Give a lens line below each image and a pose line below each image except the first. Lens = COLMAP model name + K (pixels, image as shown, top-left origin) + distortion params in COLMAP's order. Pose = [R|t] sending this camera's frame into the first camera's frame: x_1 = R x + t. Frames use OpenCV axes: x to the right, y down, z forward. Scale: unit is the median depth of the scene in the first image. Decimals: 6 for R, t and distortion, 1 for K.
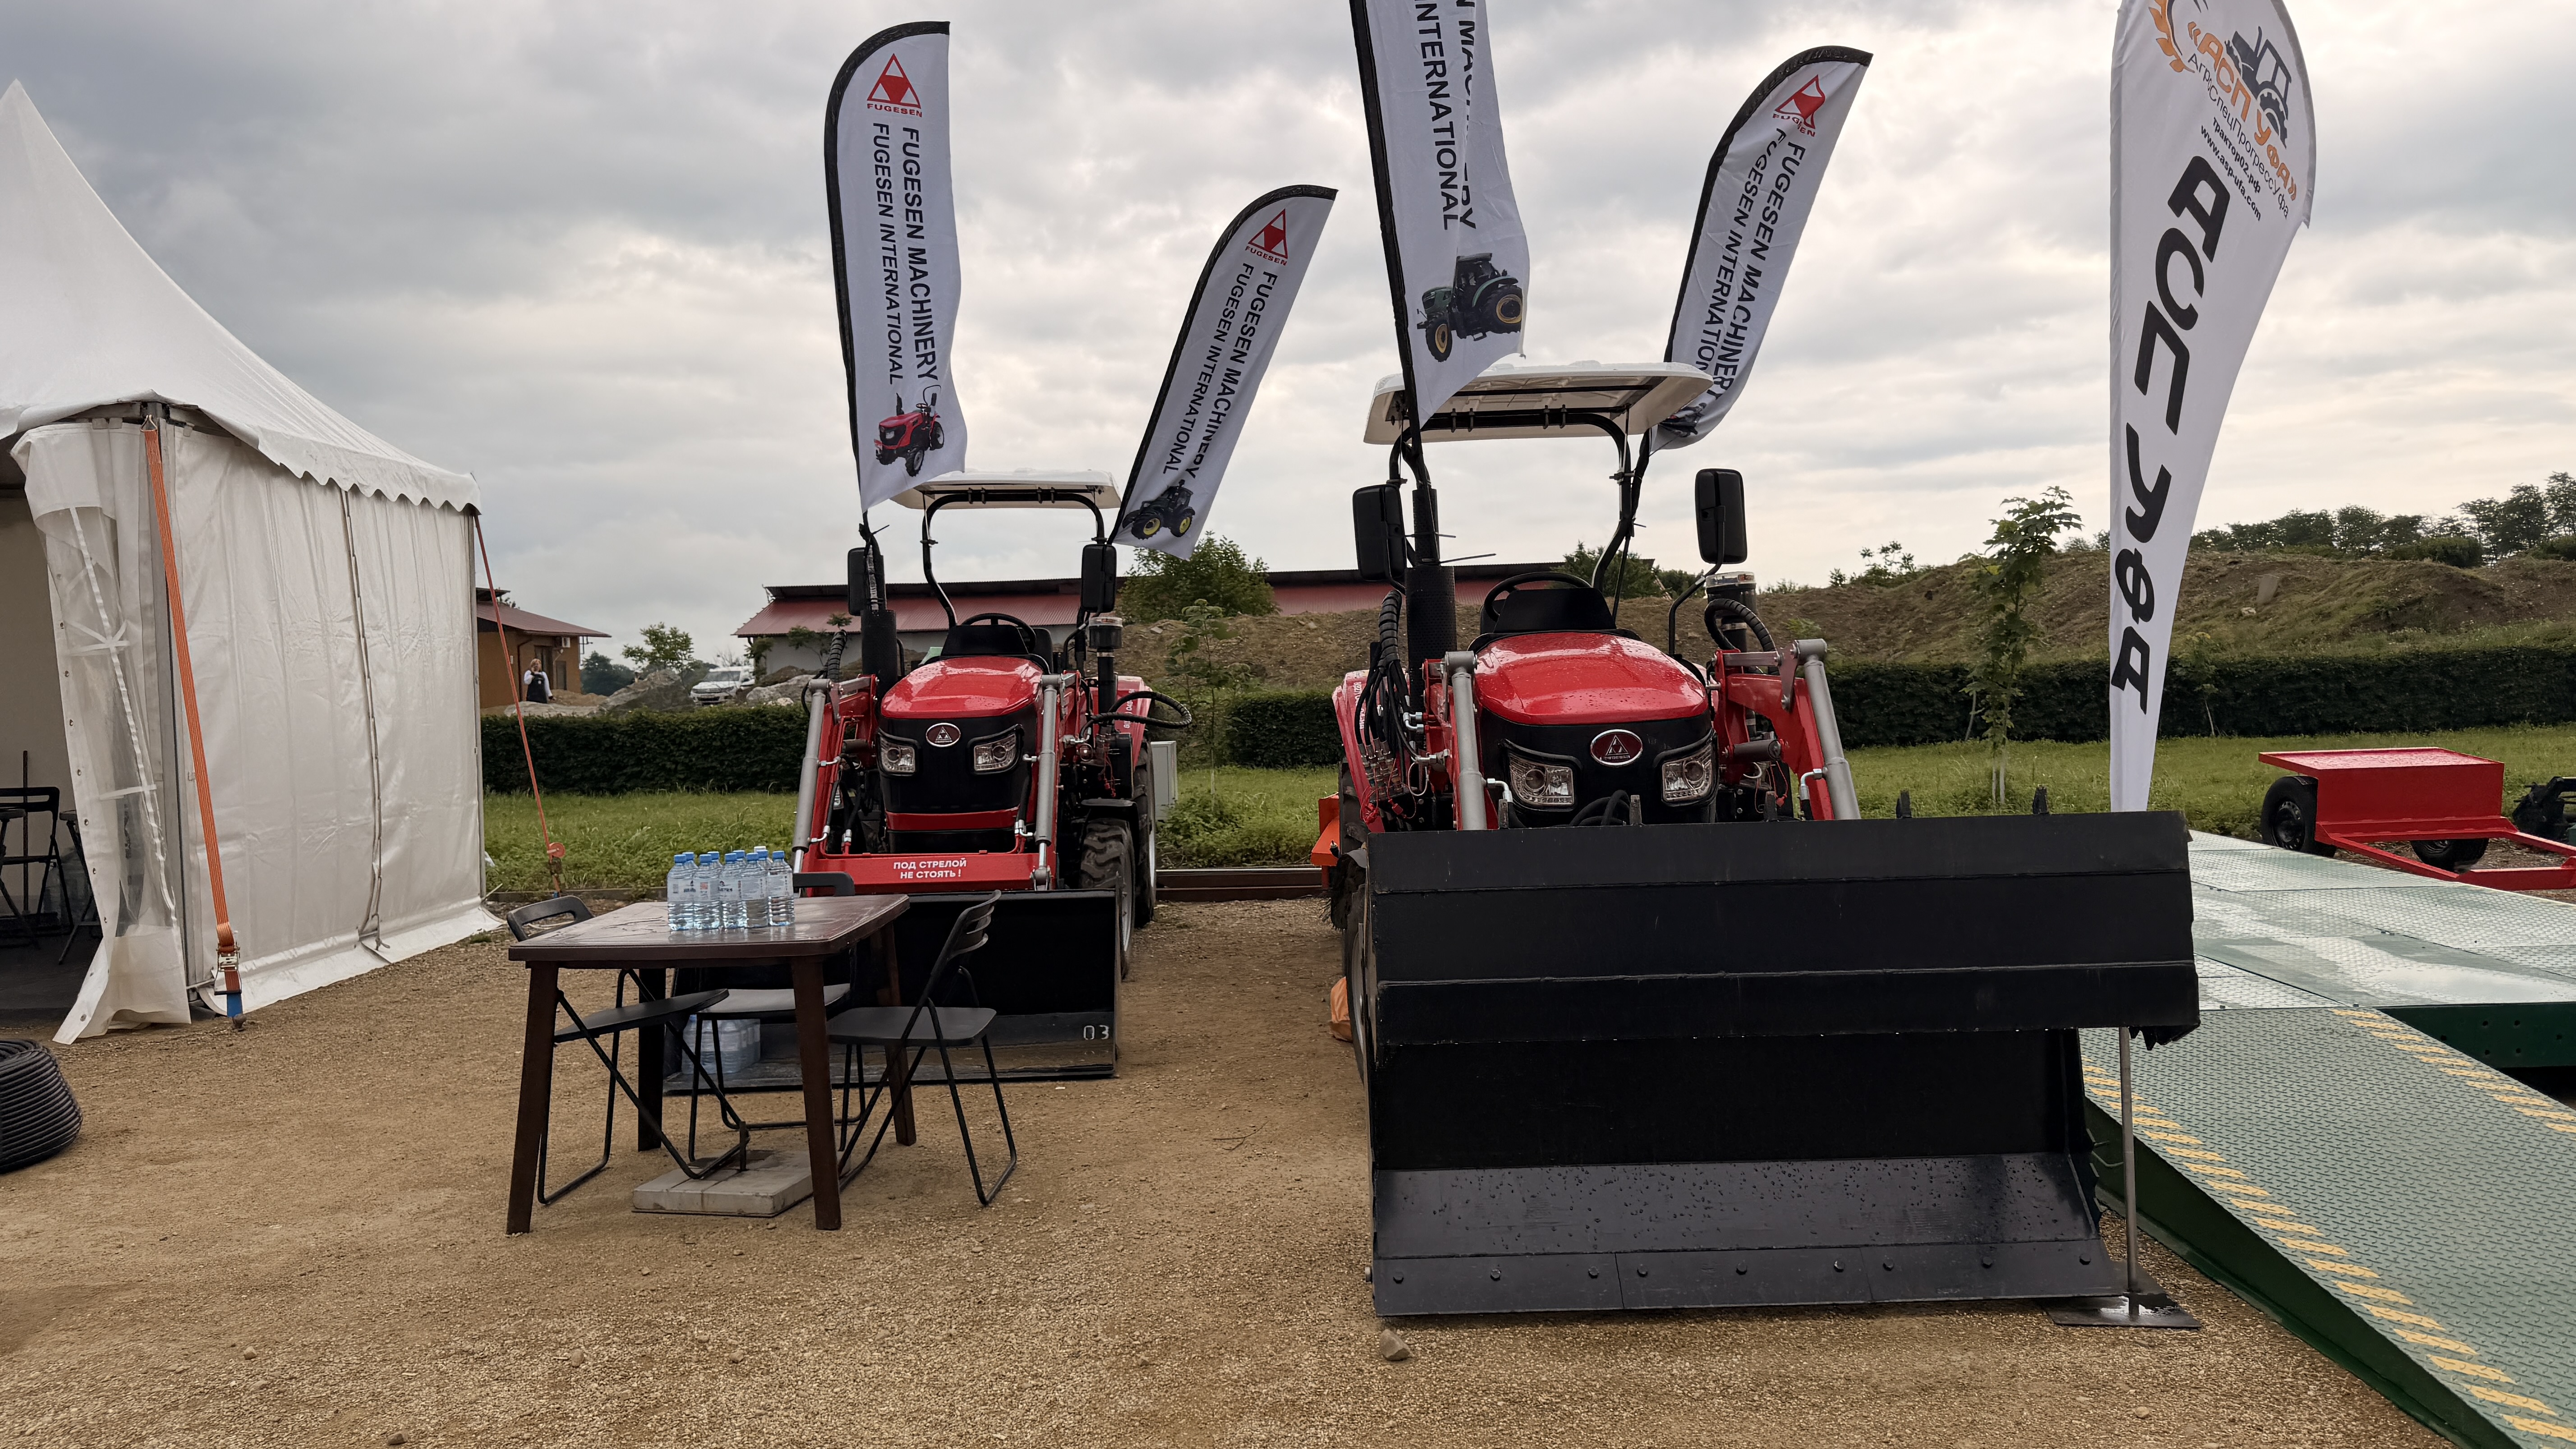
lens RADIAL K [[1784.5, 0, 1288.0], [0, 1784.5, 724.5], [0, 0, 1]] dist [0.079786, -0.098435]
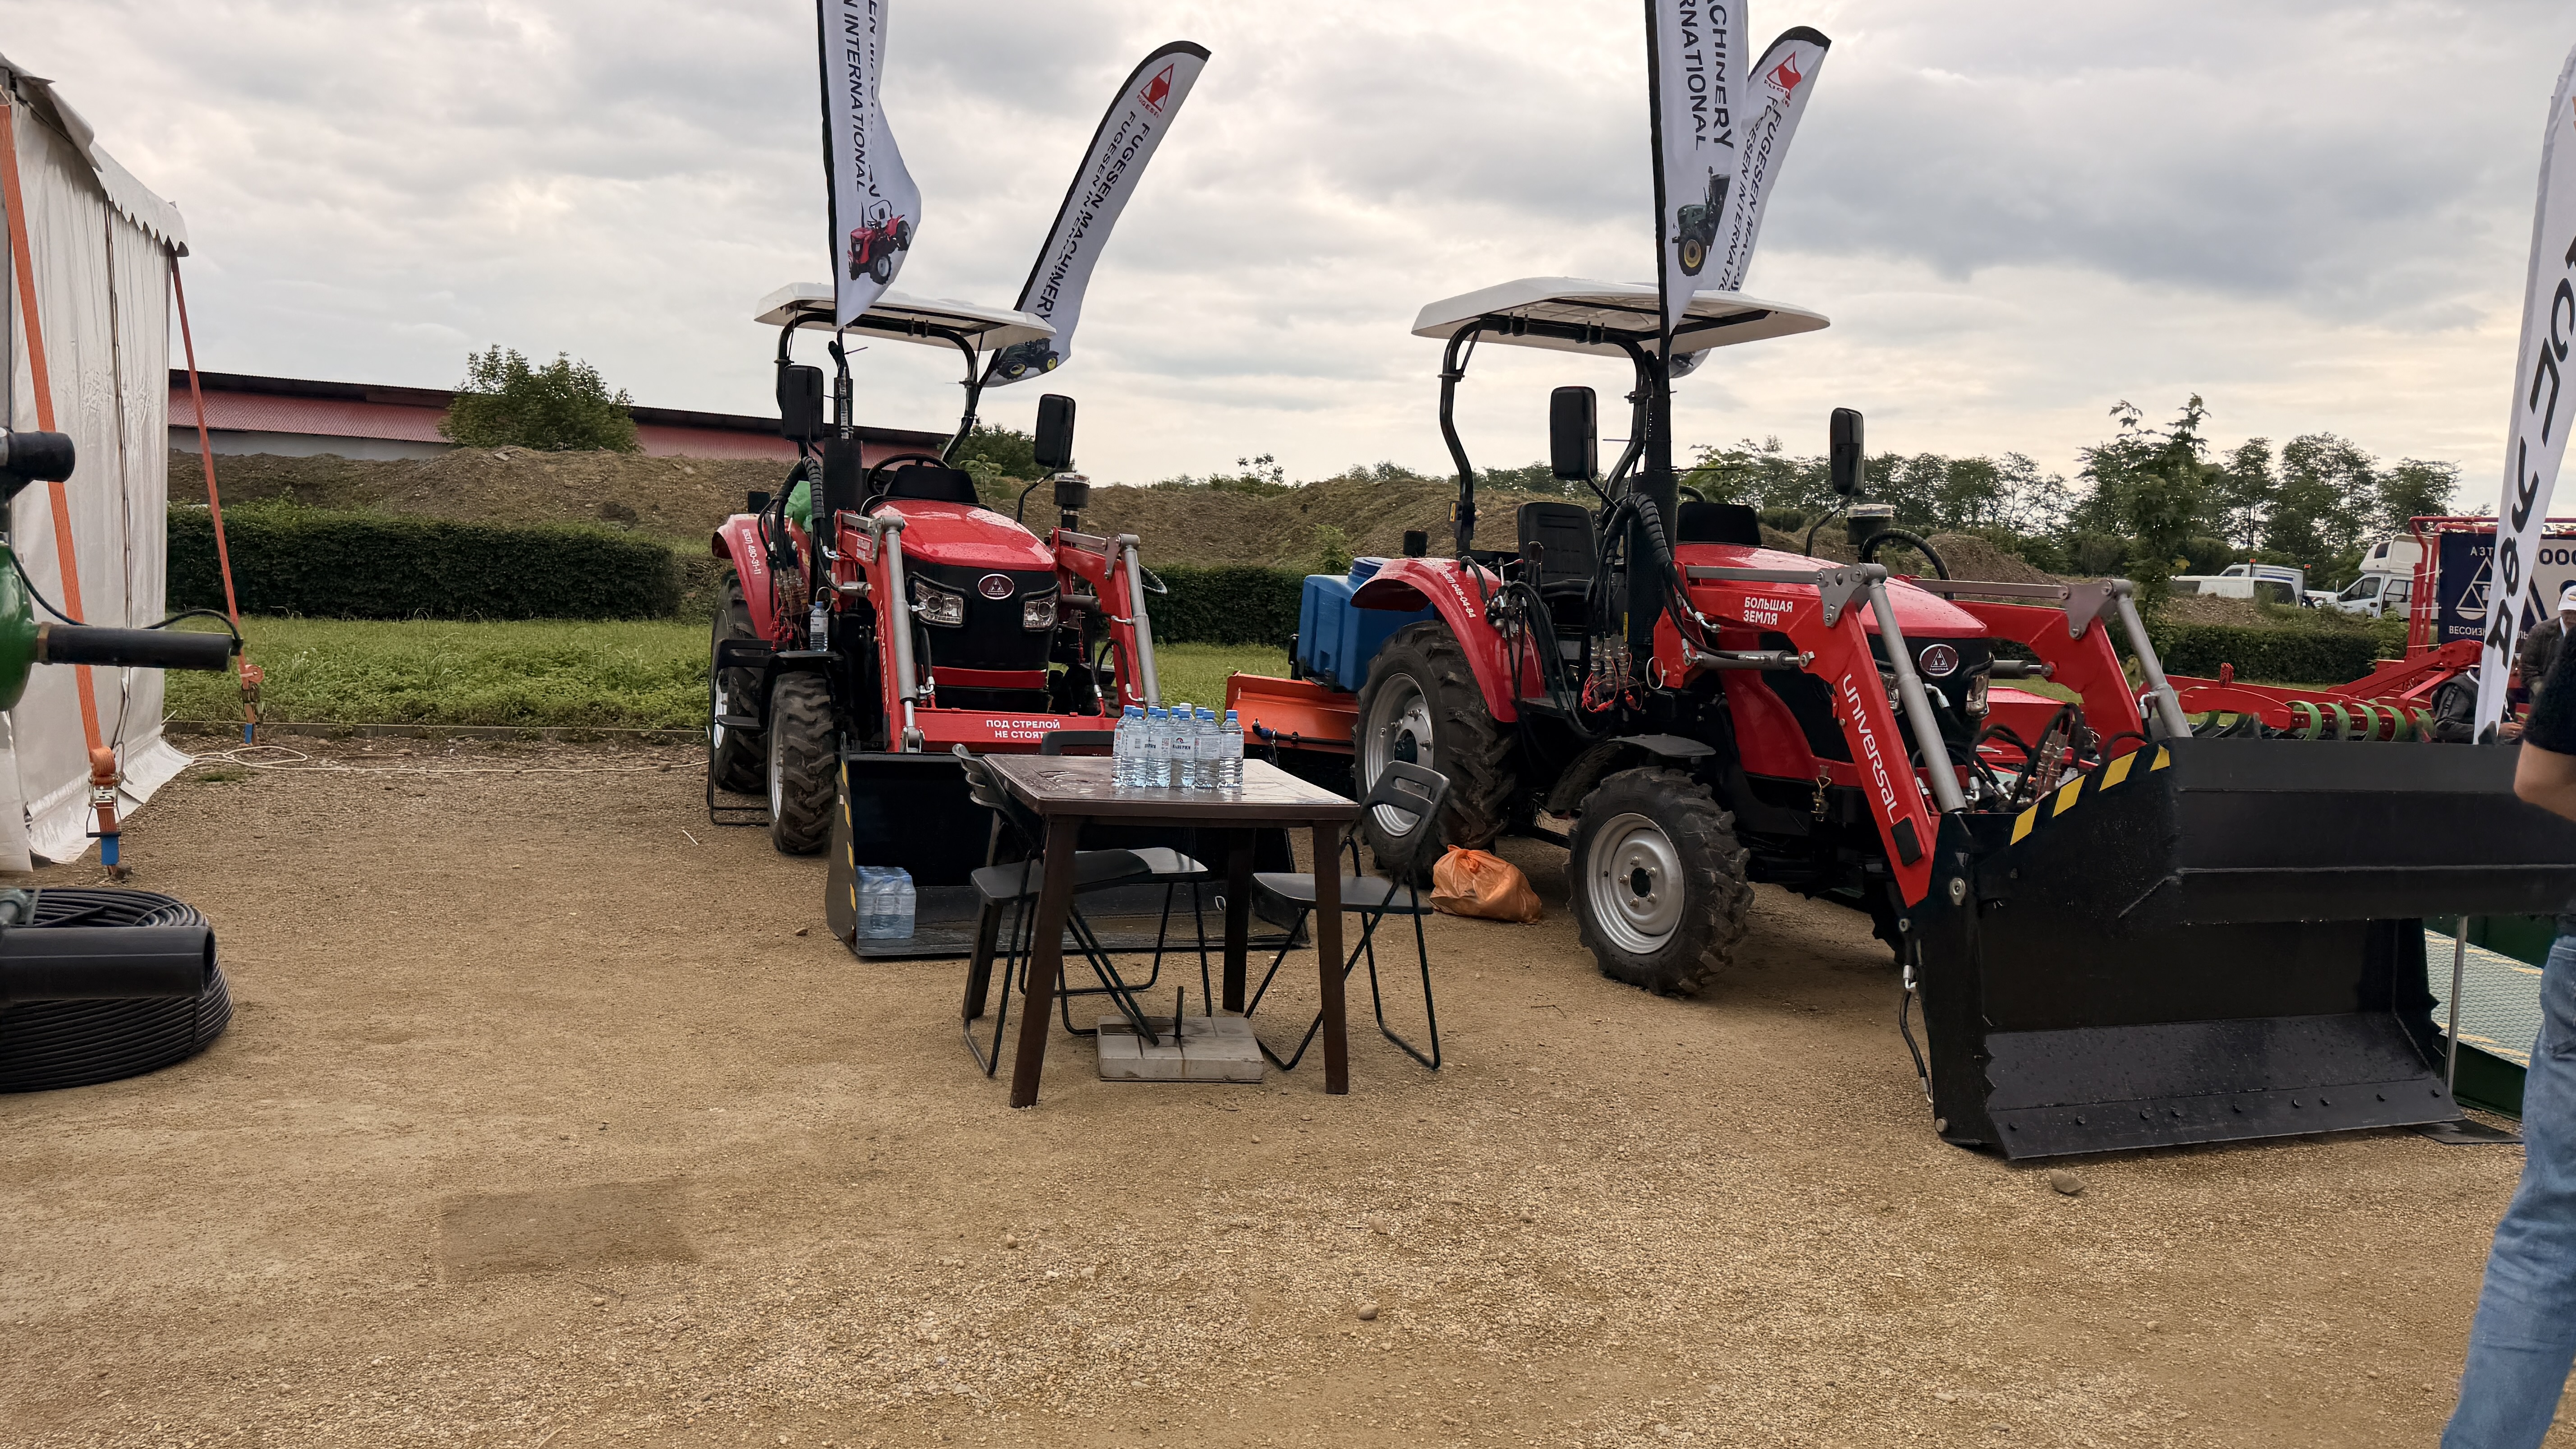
lens RADIAL K [[1739.9, 0, 1287.2], [0, 1739.9, 766.5], [0, 0, 1]] dist [0.093548, -0.070906]
pose [[0.923168, 0.043072, 0.381976, -0.435757], [-0.078941, 0.993765, 0.078730, 0.016797], [-0.376204, -0.102835, 0.920812, 0.090293]]
